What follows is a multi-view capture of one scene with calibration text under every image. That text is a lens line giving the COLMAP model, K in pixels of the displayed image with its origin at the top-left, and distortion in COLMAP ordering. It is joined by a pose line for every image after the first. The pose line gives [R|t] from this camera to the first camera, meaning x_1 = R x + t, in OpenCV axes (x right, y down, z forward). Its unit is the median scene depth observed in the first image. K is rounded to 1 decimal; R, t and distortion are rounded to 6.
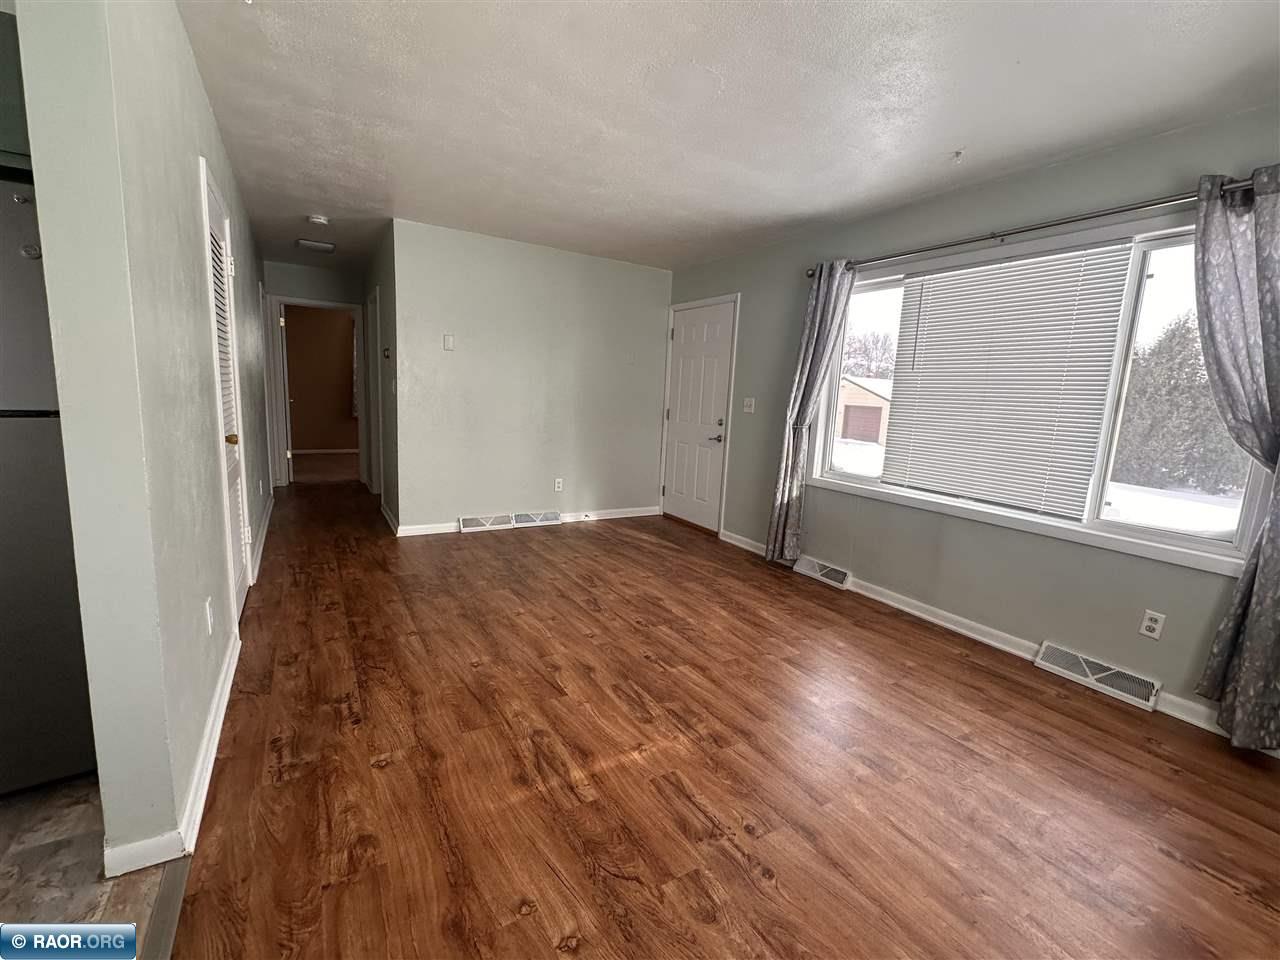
lens RADIAL K [[555.7, 0, 641.2], [0, 555.7, 477.8], [0, 0, 1]] dist [0.000579, -0.000315]
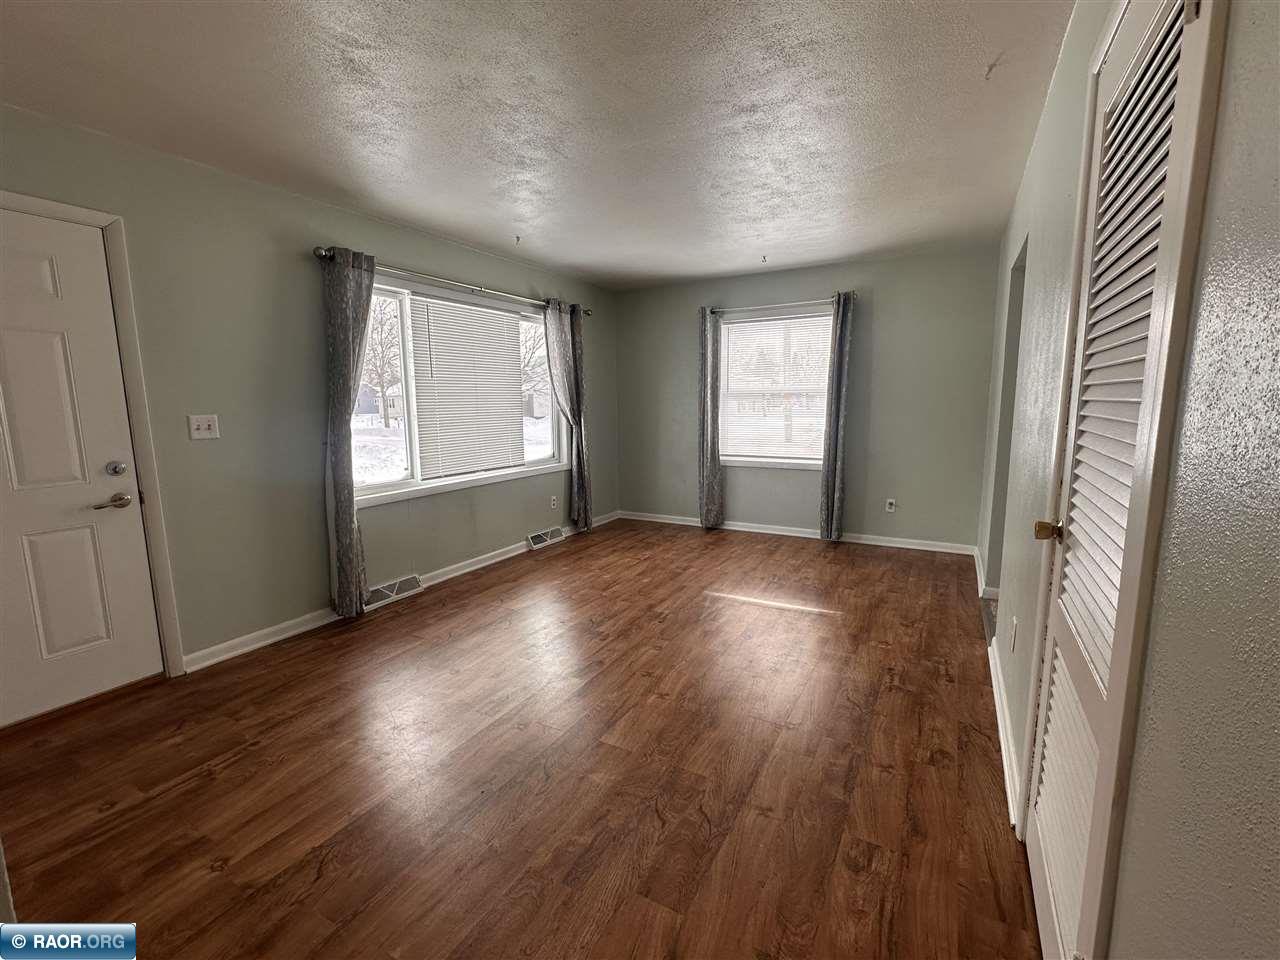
lens RADIAL K [[555.7, 0, 639.4], [0, 555.7, 479.2], [0, 0, 1]] dist [0.000579, -0.000315]
pose [[-0.496781, -0.164386, 0.852166, -0.878814], [0.119522, 0.959583, 0.254784, -0.273502], [-0.859607, 0.228424, -0.457055, 1.399959]]
